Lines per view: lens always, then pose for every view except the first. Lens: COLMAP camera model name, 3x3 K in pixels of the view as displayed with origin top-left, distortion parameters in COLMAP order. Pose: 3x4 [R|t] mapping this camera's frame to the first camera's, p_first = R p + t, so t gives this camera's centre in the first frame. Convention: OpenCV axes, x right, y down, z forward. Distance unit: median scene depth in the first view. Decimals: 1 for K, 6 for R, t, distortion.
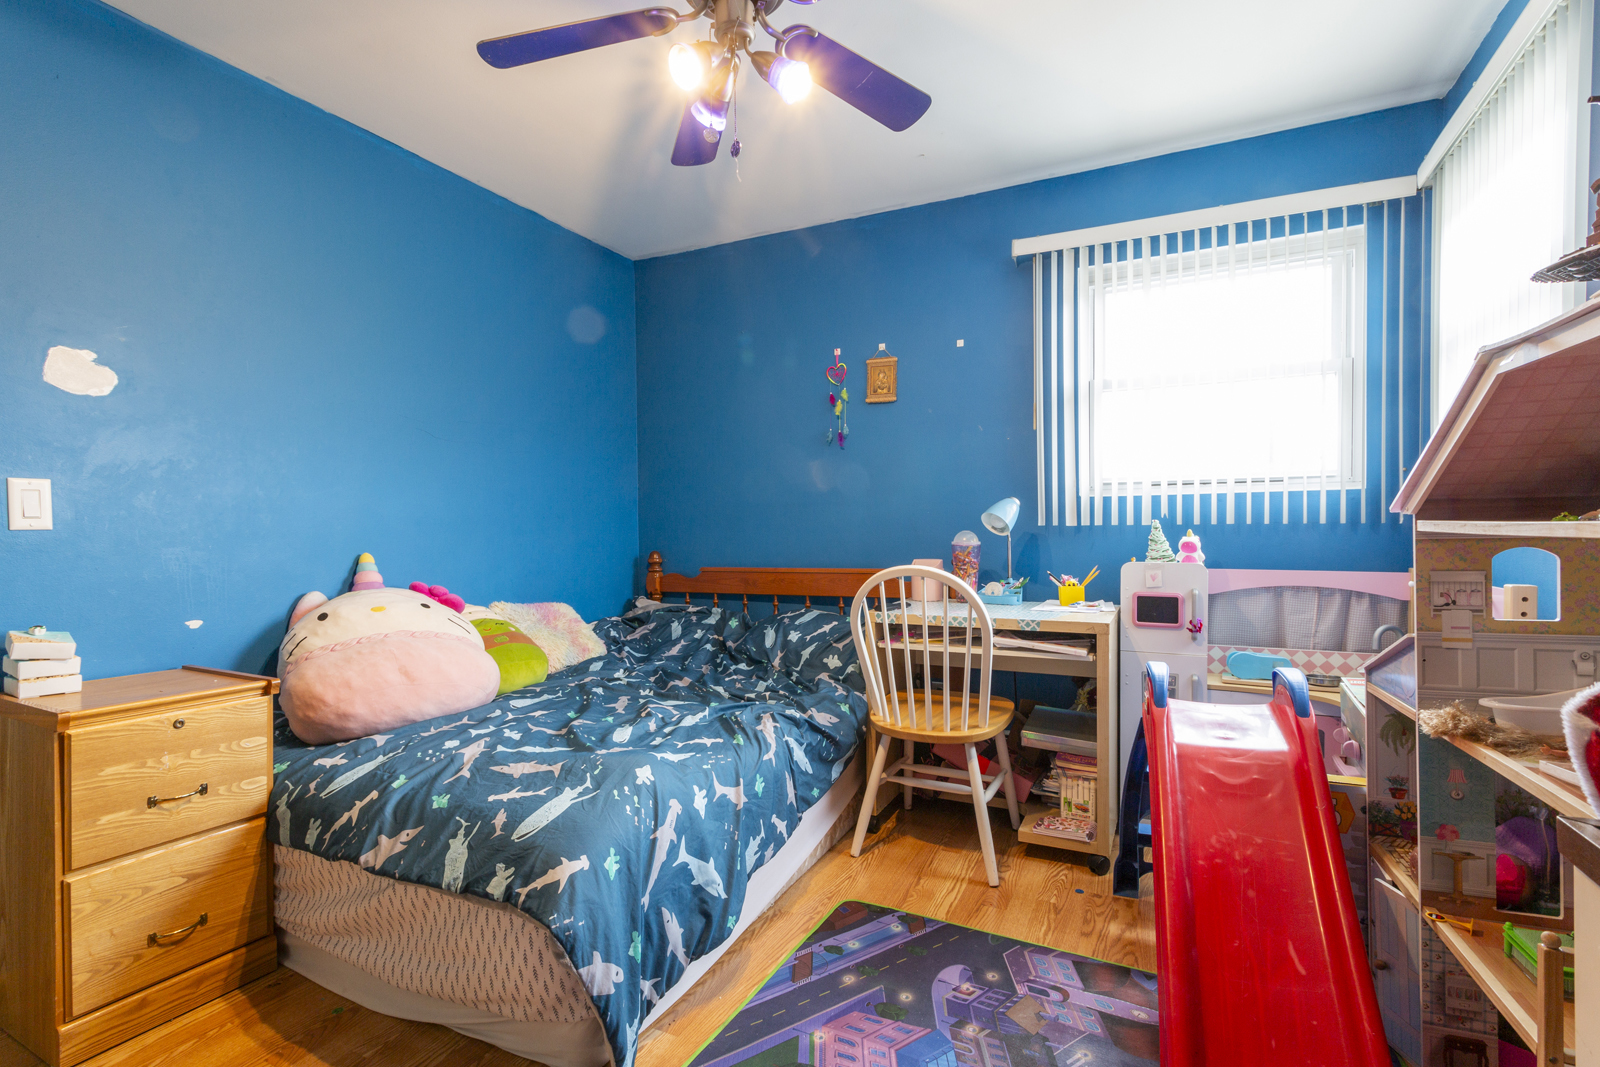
lens RADIAL K [[791.6, 0, 806.4], [0, 791.6, 501.9], [0, 0, 1]] dist [0.001819, 0.000419]
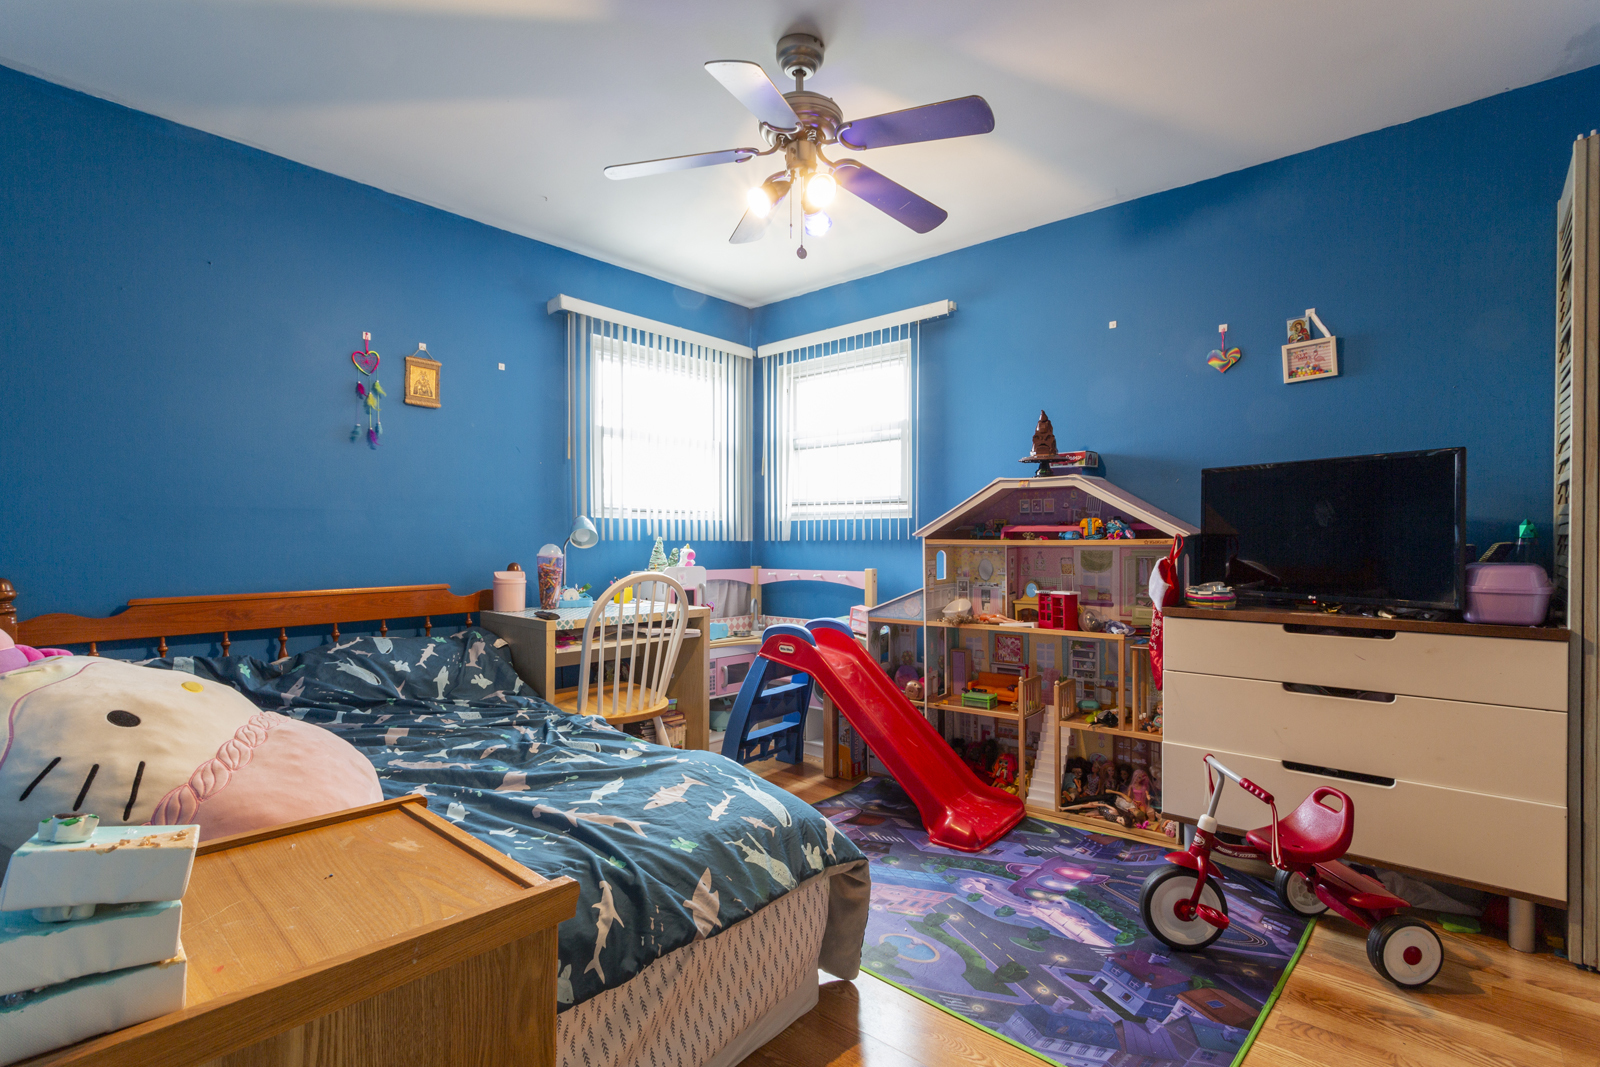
lens RADIAL K [[763.3, 0, 801.6], [0, 763.3, 500.9], [0, 0, 1]] dist [0.005342, 0.001123]
pose [[0.244833, 0.060418, 0.967681, -0.860951], [-0.034319, 0.997971, -0.053626, 0.023981], [-0.968958, -0.020081, 0.246410, 0.451130]]
